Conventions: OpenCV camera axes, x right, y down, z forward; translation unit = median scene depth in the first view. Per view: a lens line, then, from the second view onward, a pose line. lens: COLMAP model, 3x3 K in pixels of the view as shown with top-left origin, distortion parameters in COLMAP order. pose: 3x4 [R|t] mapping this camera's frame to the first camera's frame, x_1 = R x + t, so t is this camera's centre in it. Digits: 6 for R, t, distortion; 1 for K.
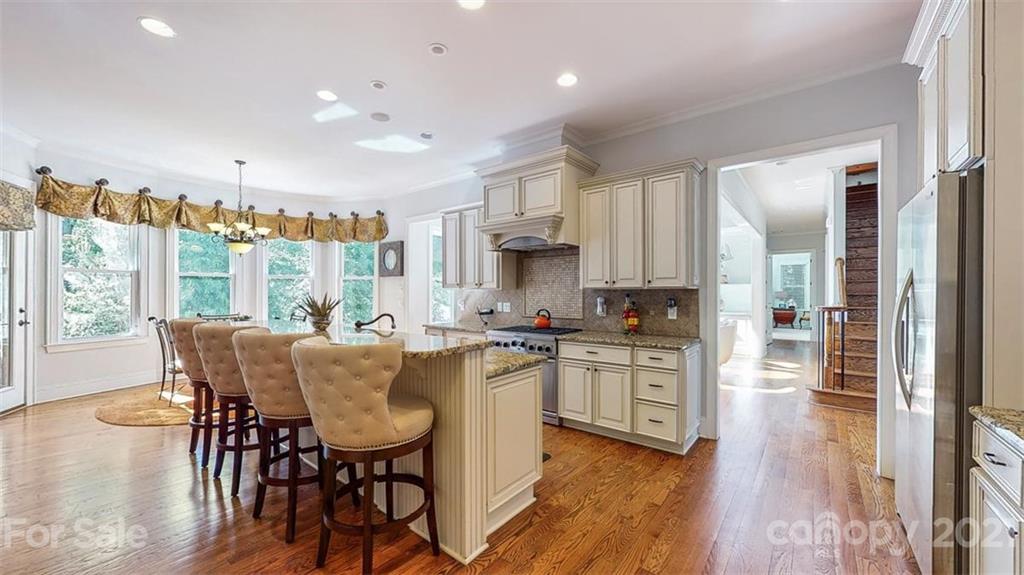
lens RADIAL K [[378.3, 0, 513.9], [0, 378.3, 294.1], [0, 0, 1]] dist [0.001002, 0.000020]
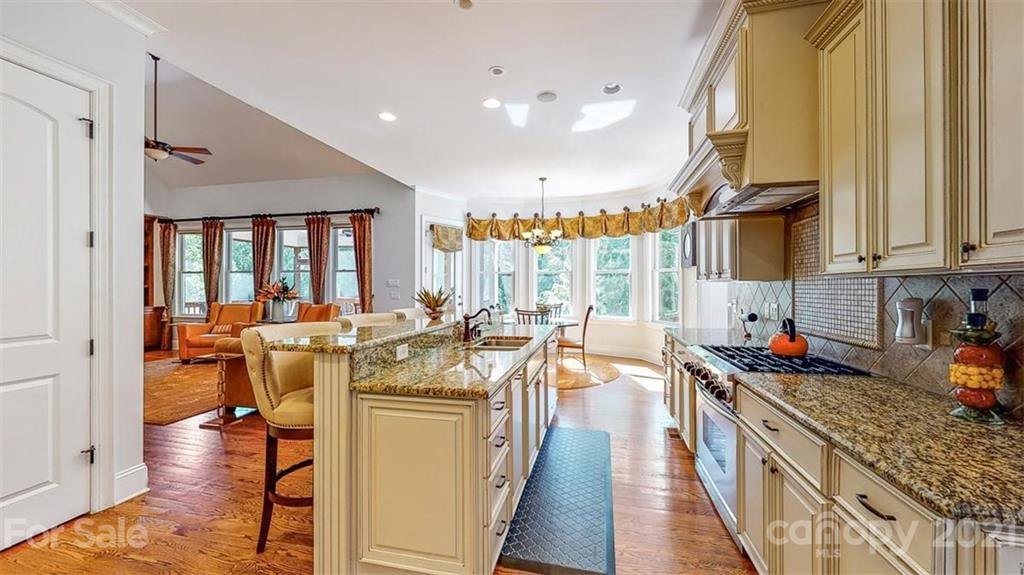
lens RADIAL K [[378.3, 0, 514.4], [0, 378.3, 286.8], [0, 0, 1]] dist [0.001002, 0.000020]
pose [[0.434985, -0.000451, -0.900438, 0.378323], [-0.001999, 0.999997, -0.001467, -0.001140], [0.900435, 0.002438, 0.434983, 0.445839]]
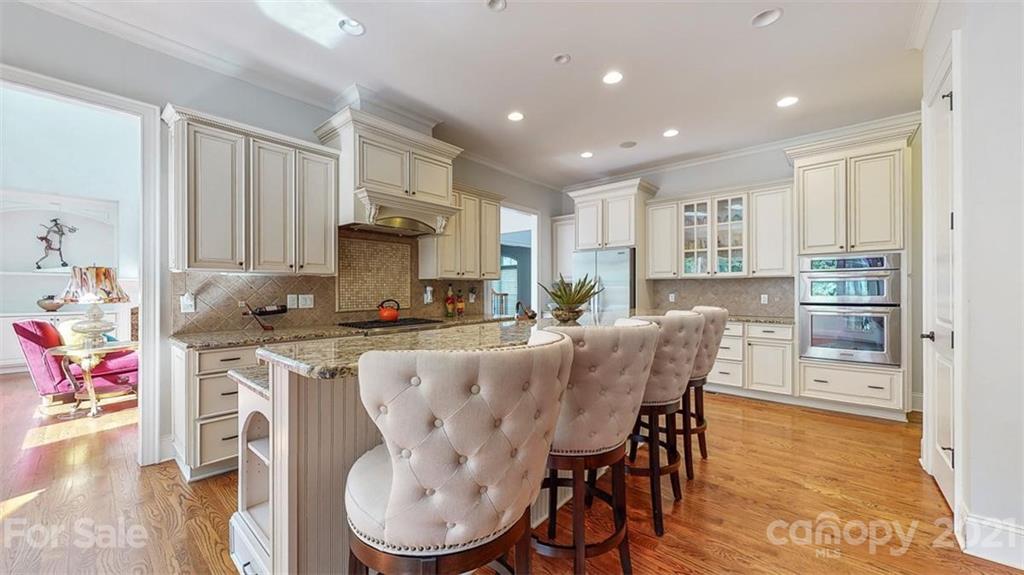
lens RADIAL K [[378.3, 0, 512.0], [0, 378.3, 287.2], [0, 0, 1]] dist [0.001002, 0.000020]
pose [[0.042357, 0.002153, 0.999100, -0.777727], [0.000432, 0.999998, -0.002173, 0.011881], [-0.999102, 0.000523, 0.042356, 0.651224]]
